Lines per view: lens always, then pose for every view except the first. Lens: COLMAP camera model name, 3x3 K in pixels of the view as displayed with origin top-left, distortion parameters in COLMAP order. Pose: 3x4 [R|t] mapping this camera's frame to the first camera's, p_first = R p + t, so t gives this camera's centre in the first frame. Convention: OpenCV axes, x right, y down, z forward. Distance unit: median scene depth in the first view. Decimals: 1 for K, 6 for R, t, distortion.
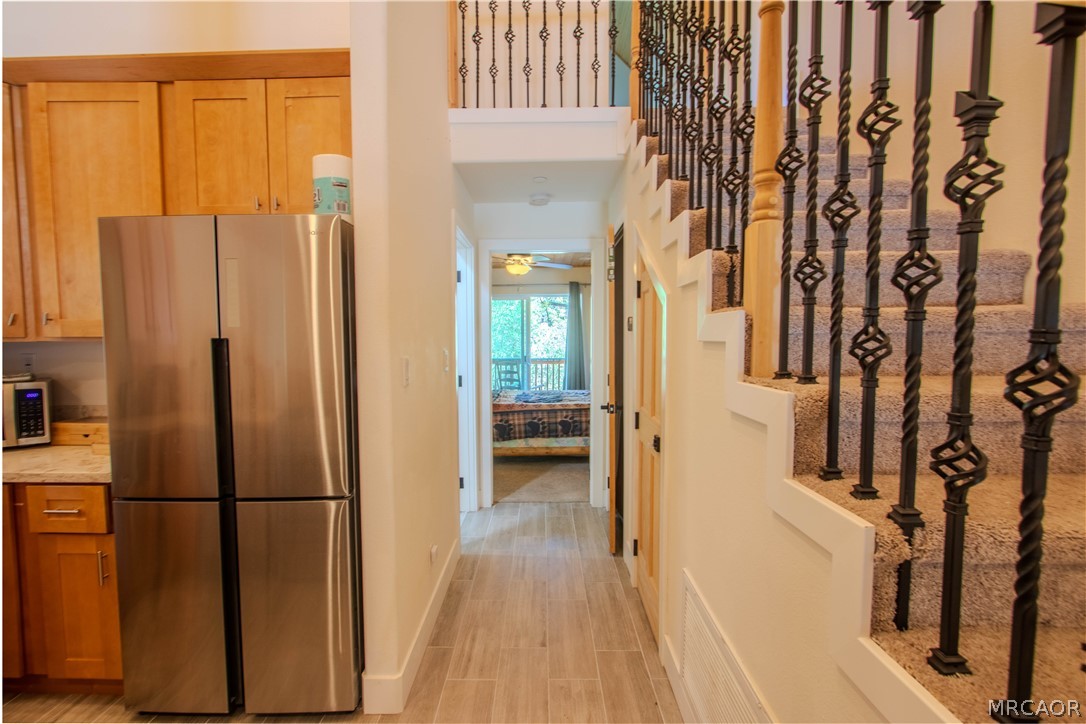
lens RADIAL K [[498.5, 0, 536.9], [0, 498.5, 368.3], [0, 0, 1]] dist [-0.017979, 0.003090]
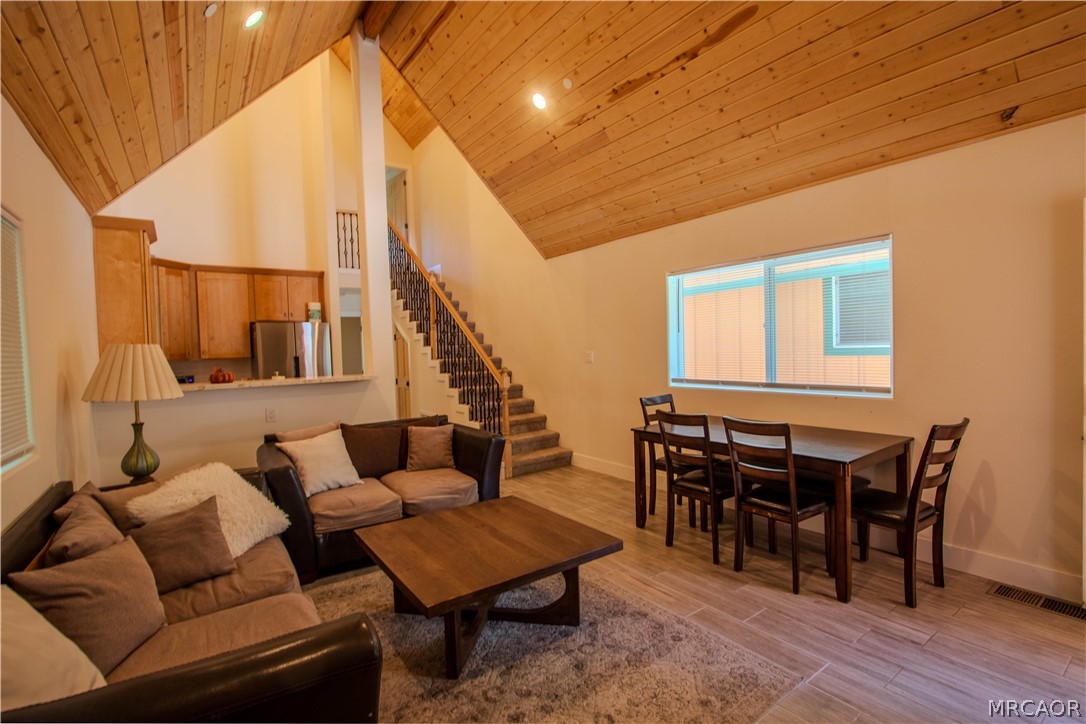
lens RADIAL K [[498.5, 0, 530.7], [0, 498.5, 369.3], [0, 0, 1]] dist [-0.017979, 0.003090]
pose [[0.819761, -0.044889, 0.570945, -1.101611], [0.066769, 0.997616, -0.017432, 0.179589], [-0.568801, 0.052412, 0.820804, -2.484992]]
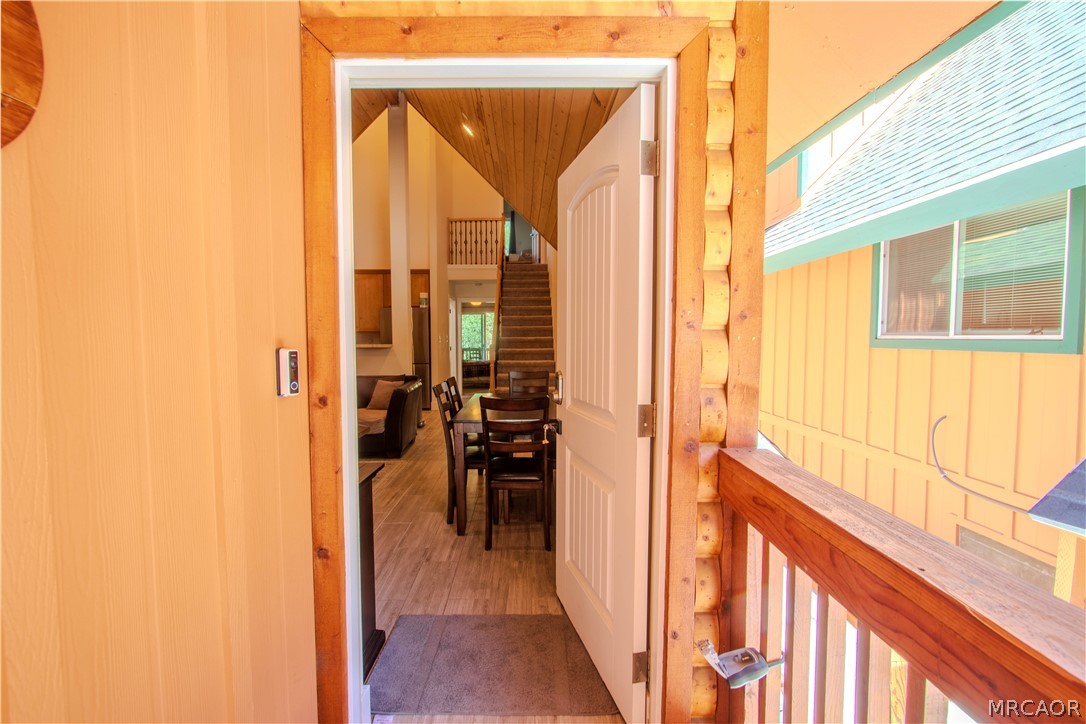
lens RADIAL K [[498.5, 0, 531.4], [0, 498.5, 369.5], [0, 0, 1]] dist [-0.017979, 0.003090]
pose [[0.999820, 0.003689, 0.018617, 0.481400], [-0.003603, 0.999983, -0.004642, 0.292350], [-0.018634, 0.004574, 0.999816, -3.471730]]
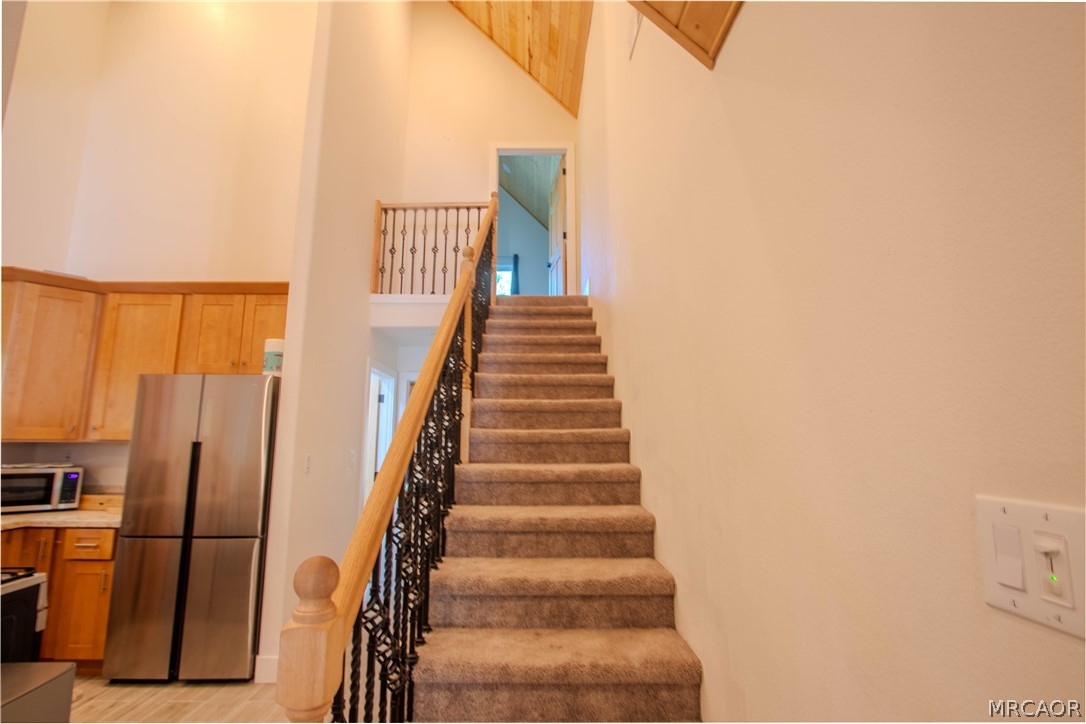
lens RADIAL K [[498.5, 0, 537.1], [0, 498.5, 369.4], [0, 0, 1]] dist [-0.017979, 0.003090]
pose [[0.999814, 0.012493, 0.014709, 0.470582], [-0.009091, 0.977221, -0.212032, 0.043474], [-0.017023, 0.211858, 0.977152, -0.692890]]
